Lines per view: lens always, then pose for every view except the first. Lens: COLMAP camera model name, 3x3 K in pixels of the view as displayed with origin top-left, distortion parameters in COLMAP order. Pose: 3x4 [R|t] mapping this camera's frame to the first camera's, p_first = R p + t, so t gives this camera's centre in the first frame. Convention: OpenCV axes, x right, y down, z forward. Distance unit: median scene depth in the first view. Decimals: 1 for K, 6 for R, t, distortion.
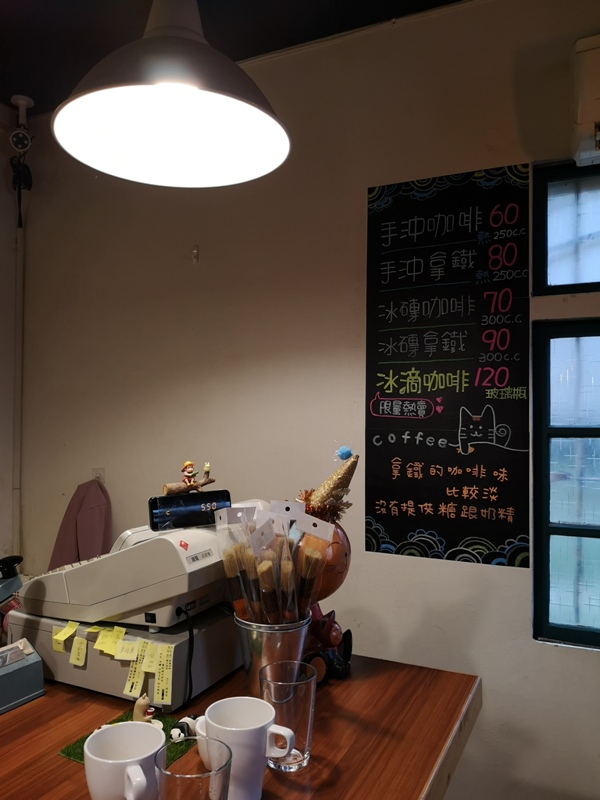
lens RADIAL K [[631.6, 0, 300.0], [0, 631.6, 400.0], [0, 0, 1]] dist [0.062471, -0.095702]
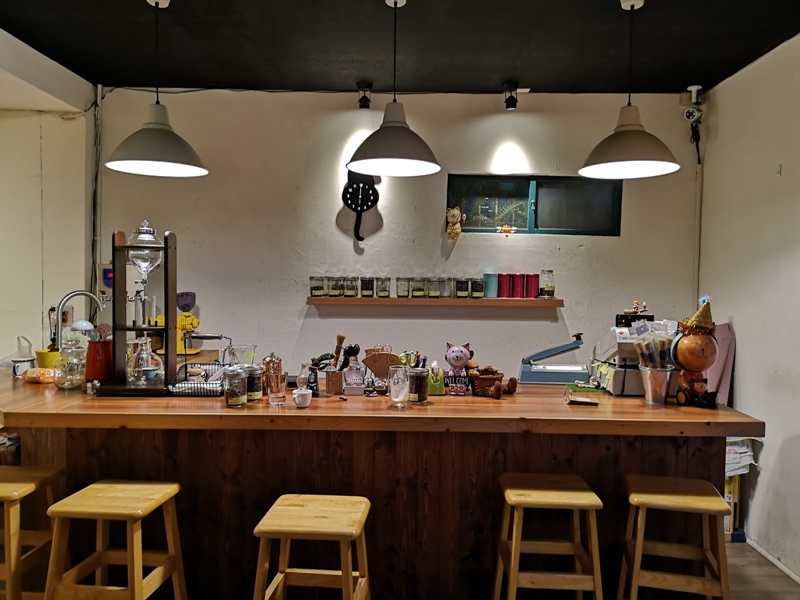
lens RADIAL K [[631.6, 0, 400.0], [0, 631.6, 300.0], [0, 0, 1]] dist [0.062471, -0.095702]
pose [[0.397814, 0.029070, -0.917005, 0.809157], [0.019463, 0.999006, 0.040112, -0.010156], [0.917260, -0.033805, 0.396853, -0.366039]]
